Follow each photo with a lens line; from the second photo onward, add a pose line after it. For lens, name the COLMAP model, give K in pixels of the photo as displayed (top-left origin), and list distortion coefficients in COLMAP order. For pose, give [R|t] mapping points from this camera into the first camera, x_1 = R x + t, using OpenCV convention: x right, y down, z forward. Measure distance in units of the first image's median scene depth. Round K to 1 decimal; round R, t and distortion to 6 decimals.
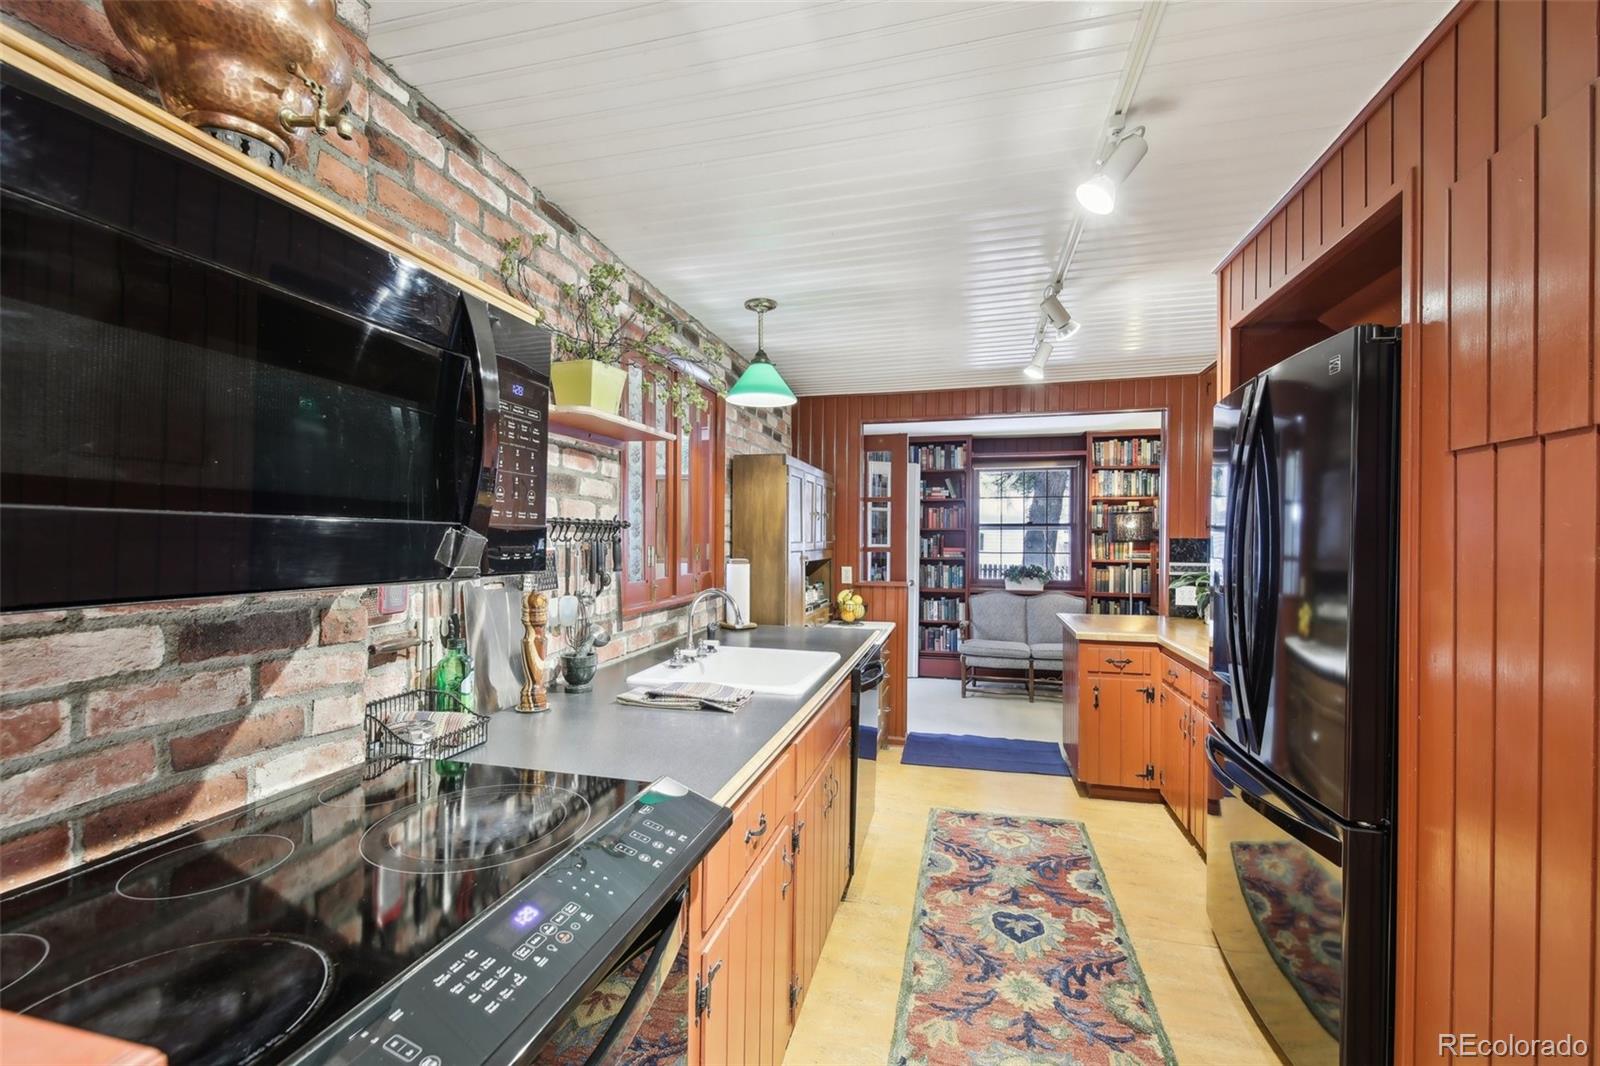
lens RADIAL K [[667.7, 0, 796.4], [0, 667.7, 543.4], [0, 0, 1]] dist [0.000322, 0.000027]
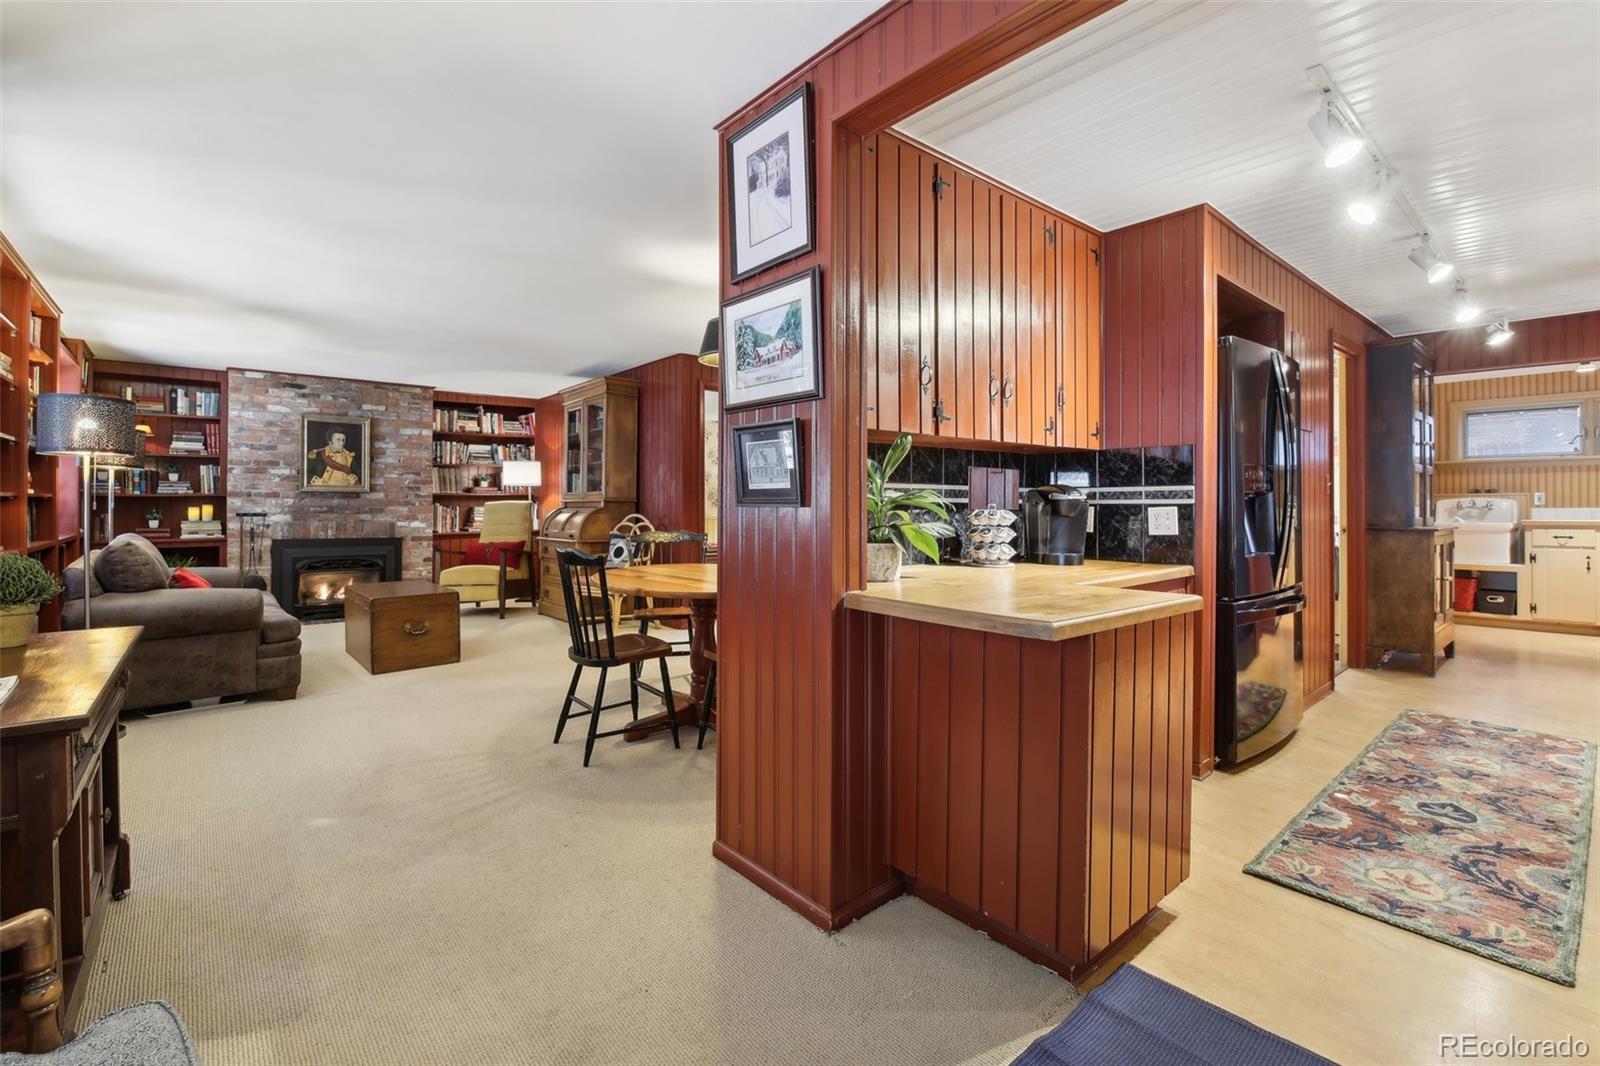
lens RADIAL K [[708.0, 0, 788.8], [0, 708.0, 502.9], [0, 0, 1]] dist [-0.002987, -0.010010]
pose [[-0.816797, -0.005307, 0.576900, 0.558098], [-0.000513, 0.999964, 0.008472, 0.084234], [-0.576924, 0.006623, -0.816771, 2.533196]]
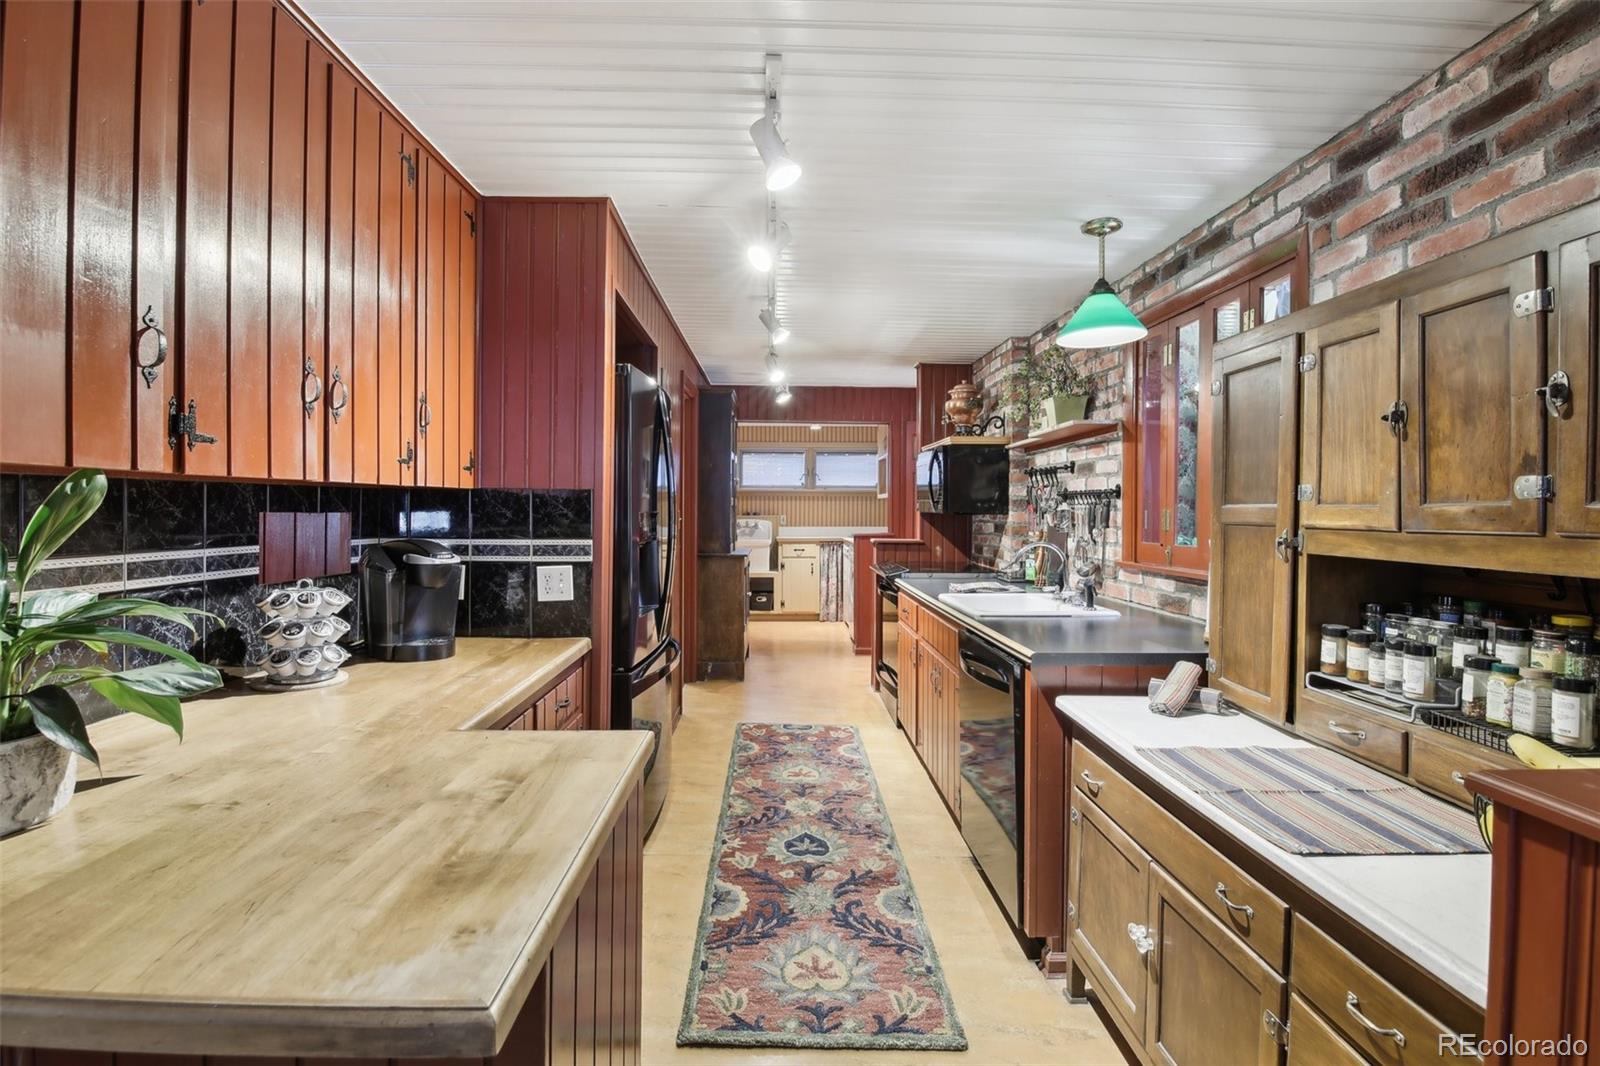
lens RADIAL K [[701.0, 0, 792.5], [0, 701.0, 512.8], [0, 0, 1]] dist [-0.002646, -0.008802]
pose [[-0.960847, -0.012568, -0.276793, 0.698700], [-0.016583, 0.999788, 0.012168, 0.005914], [0.276582, 0.016281, -0.960852, 2.149441]]
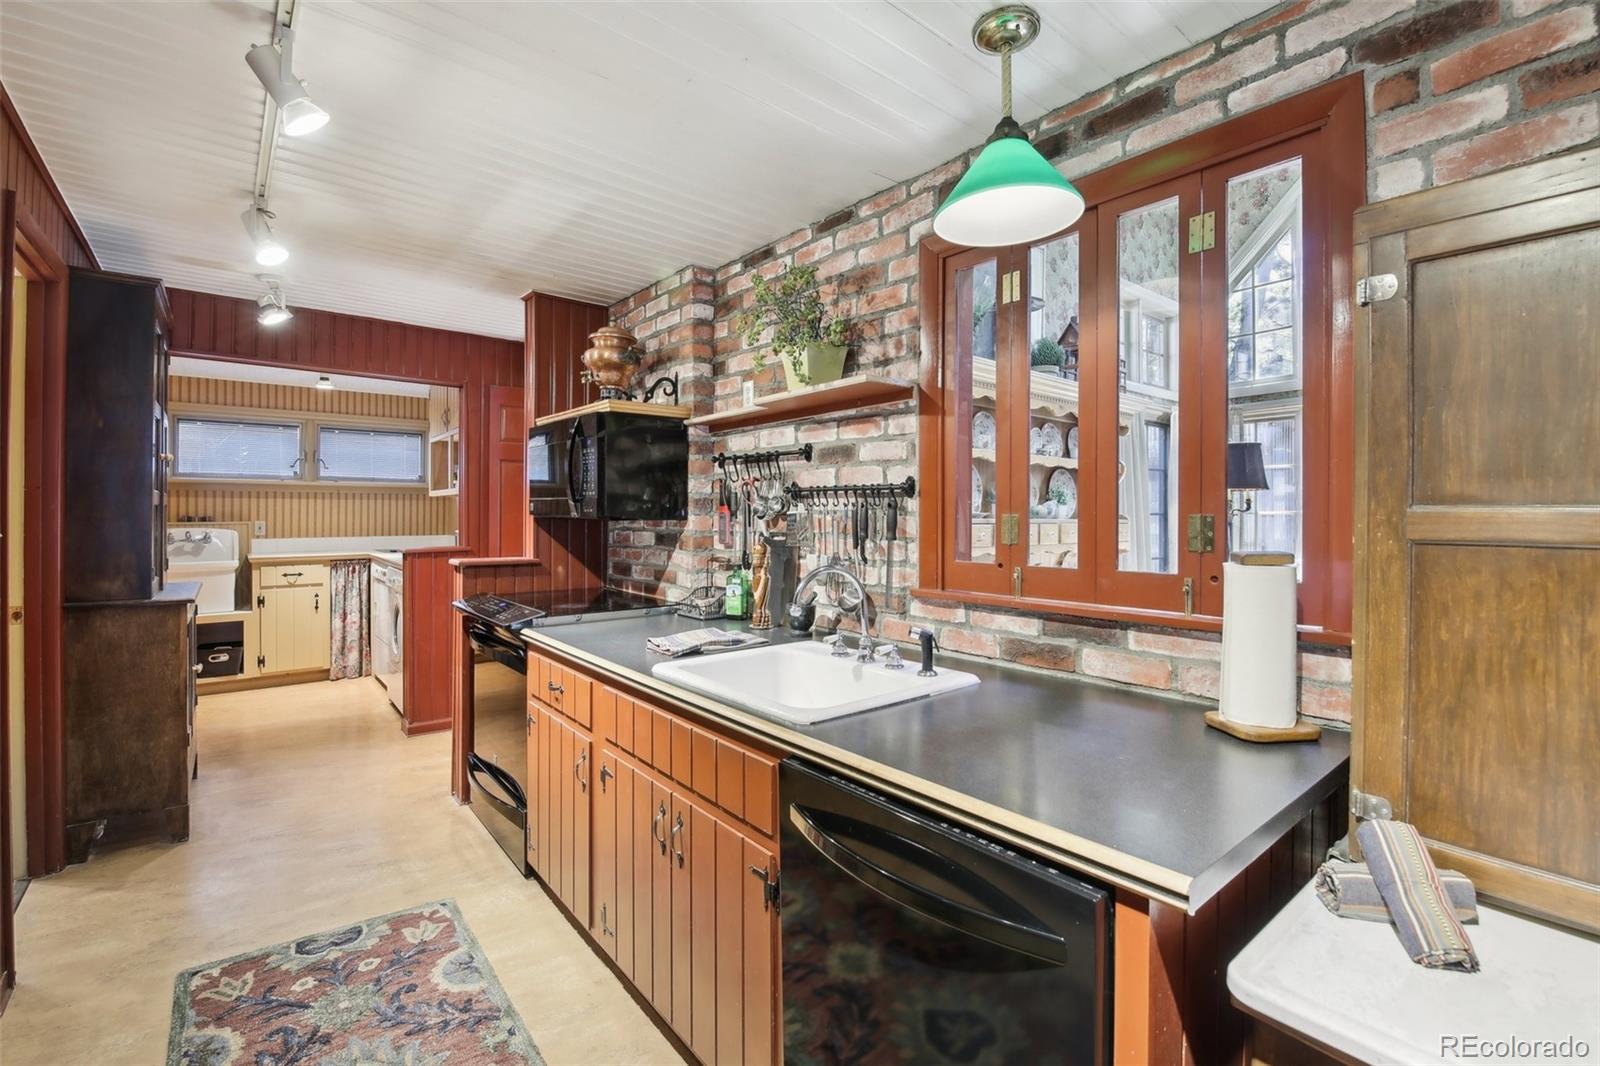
lens RADIAL K [[701.0, 0, 792.5], [0, 701.0, 512.8], [0, 0, 1]] dist [-0.002646, -0.008802]
pose [[-0.592337, -0.012100, -0.805600, 0.561729], [-0.017661, 0.999842, -0.002031, 0.009814], [0.805497, 0.013025, -0.592457, 1.450024]]
